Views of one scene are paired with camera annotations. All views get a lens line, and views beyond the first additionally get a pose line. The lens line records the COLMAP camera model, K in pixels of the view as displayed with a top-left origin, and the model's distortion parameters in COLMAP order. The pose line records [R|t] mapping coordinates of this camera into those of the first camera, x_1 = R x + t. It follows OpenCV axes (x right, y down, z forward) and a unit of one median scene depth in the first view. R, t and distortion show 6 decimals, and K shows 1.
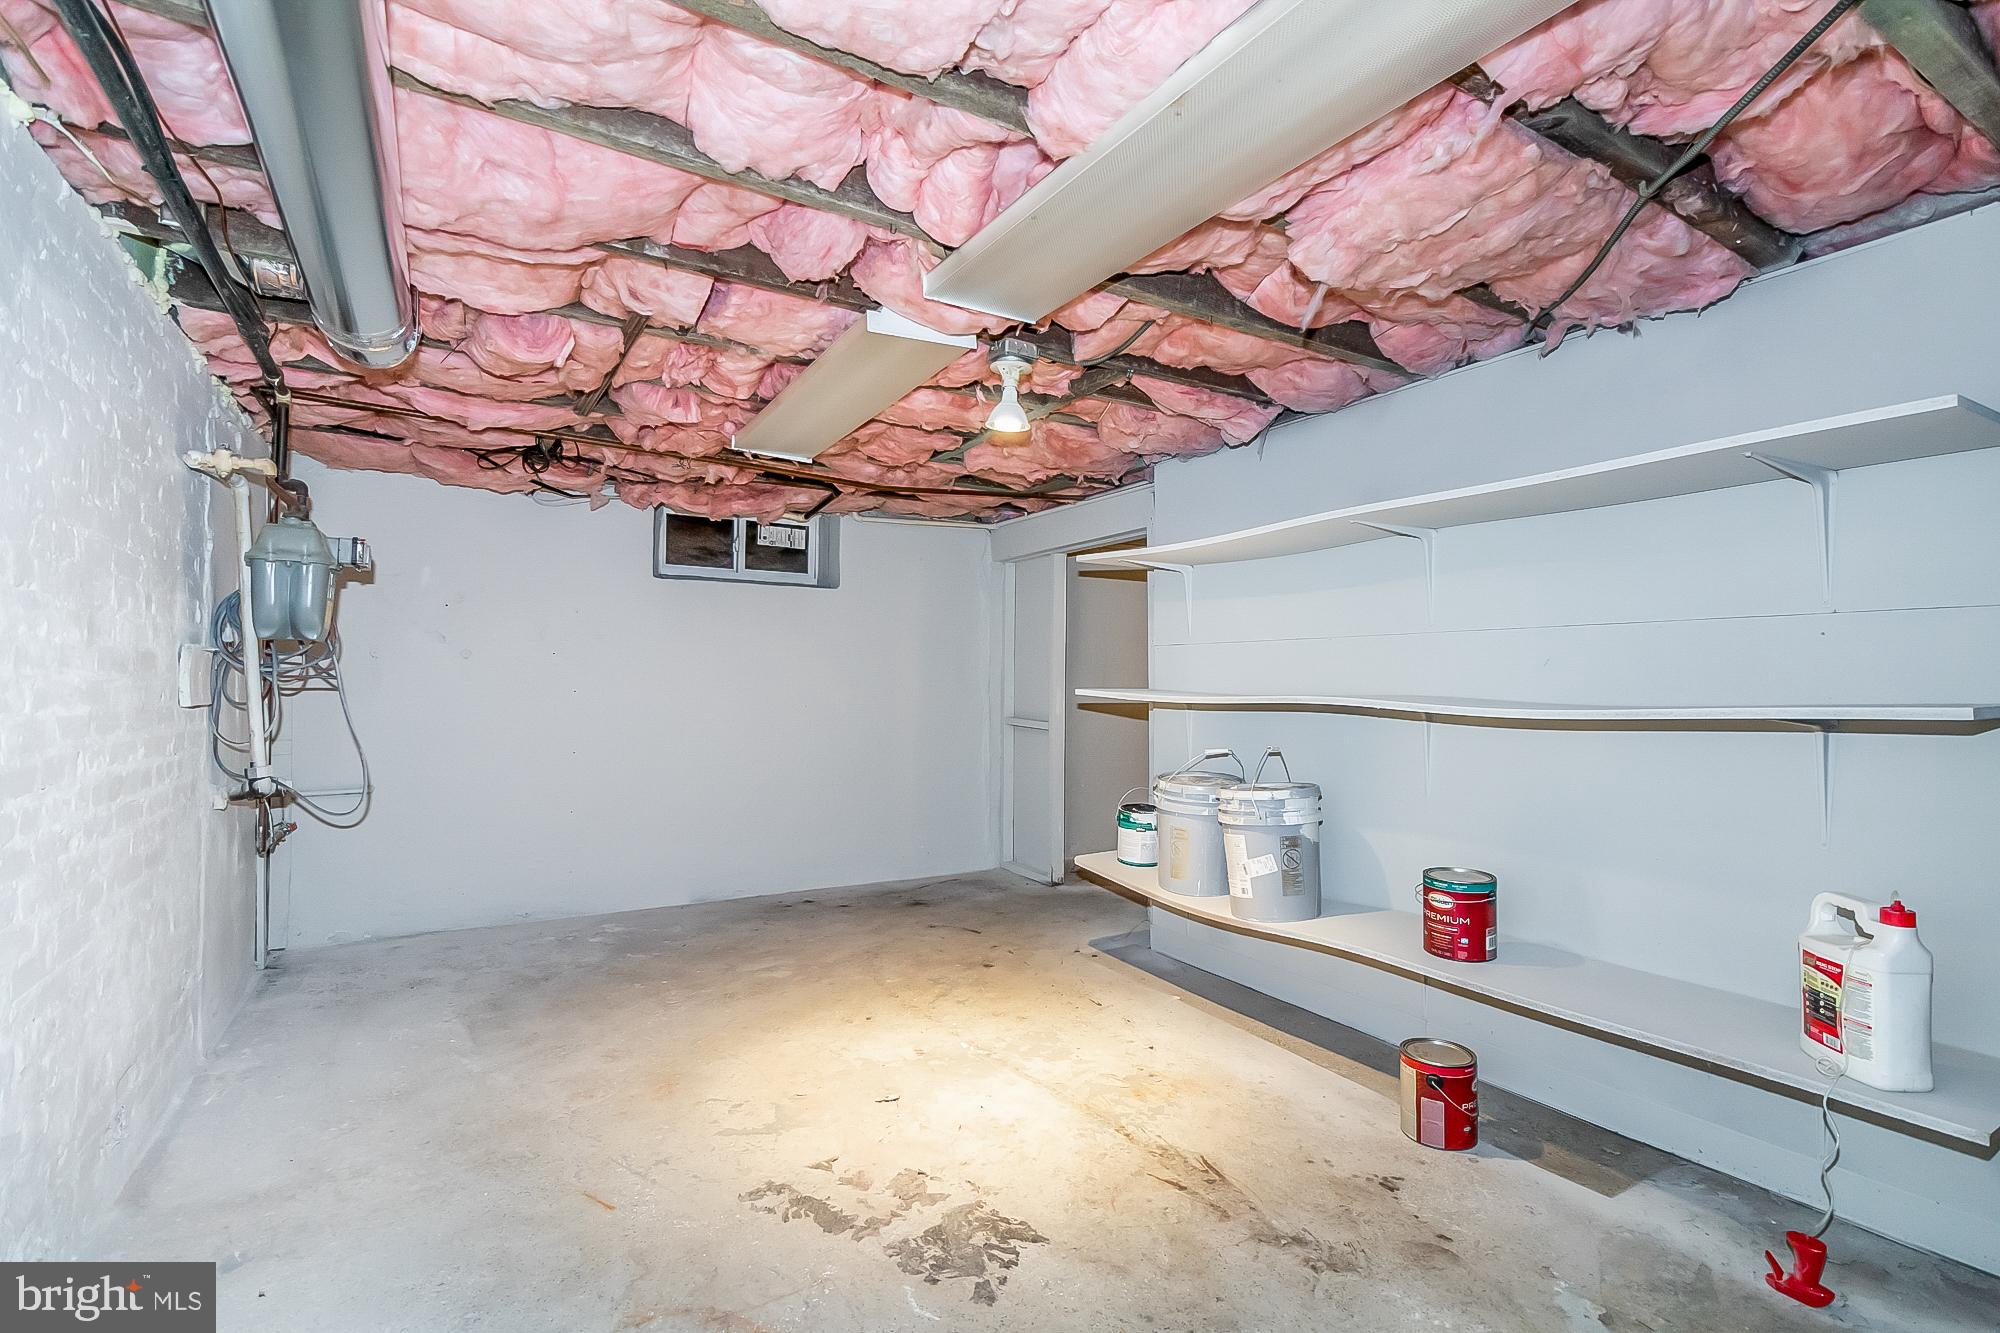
lens RADIAL K [[943.4, 0, 999.5], [0, 943.4, 672.3], [0, 0, 1]] dist [-0.005286, -0.000426]
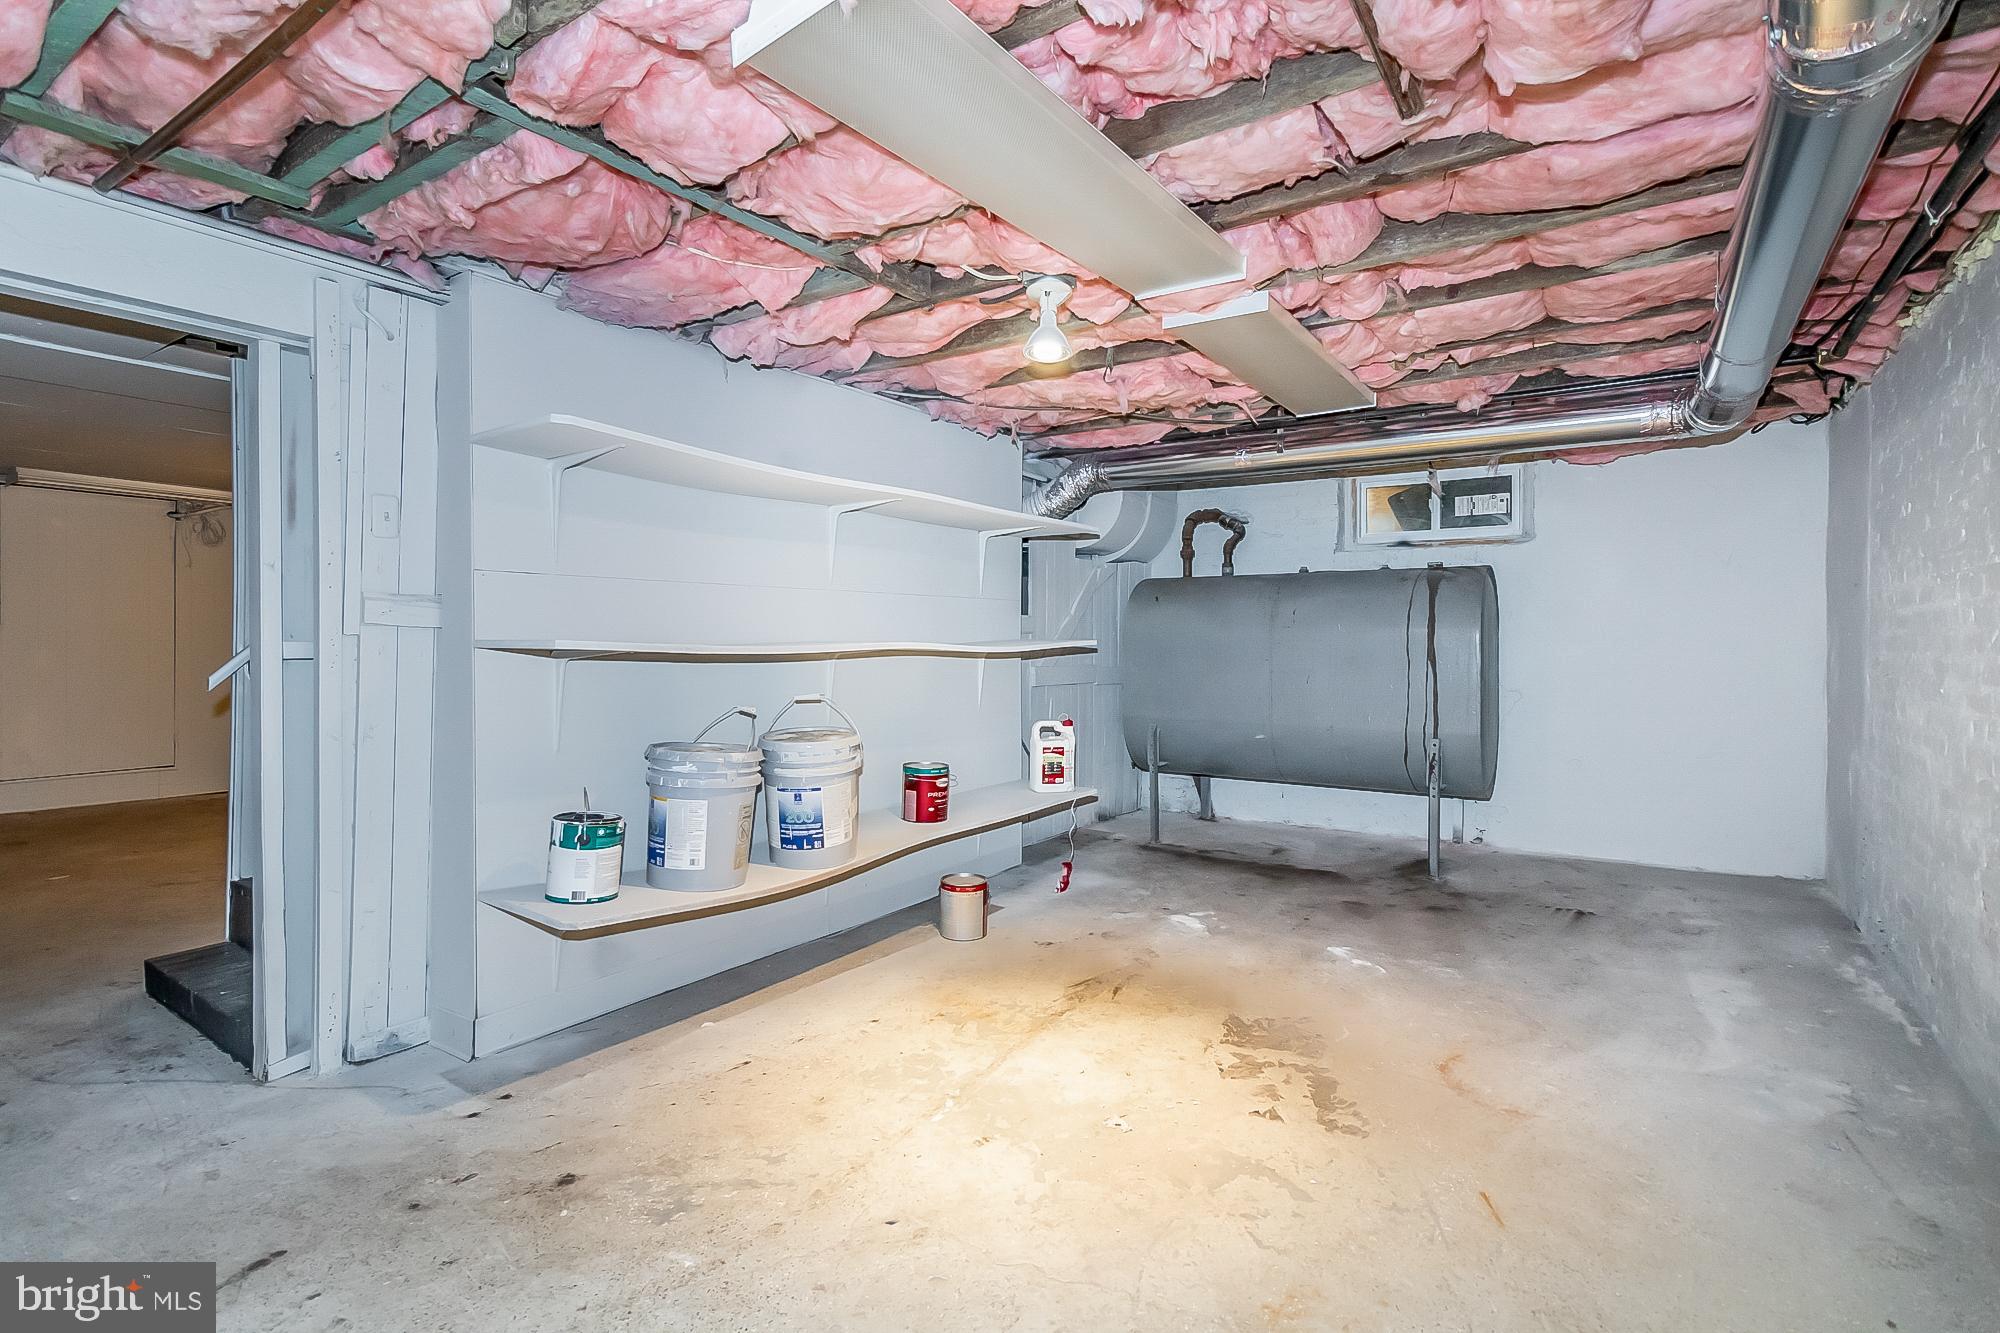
lens RADIAL K [[943.4, 0, 1000.4], [0, 943.4, 649.7], [0, 0, 1]] dist [-0.005286, -0.000426]
pose [[-0.423626, -0.018126, 0.905656, -0.817630], [-0.011572, 0.999826, 0.014597, 0.016205], [-0.905763, -0.004297, -0.423763, 1.433810]]
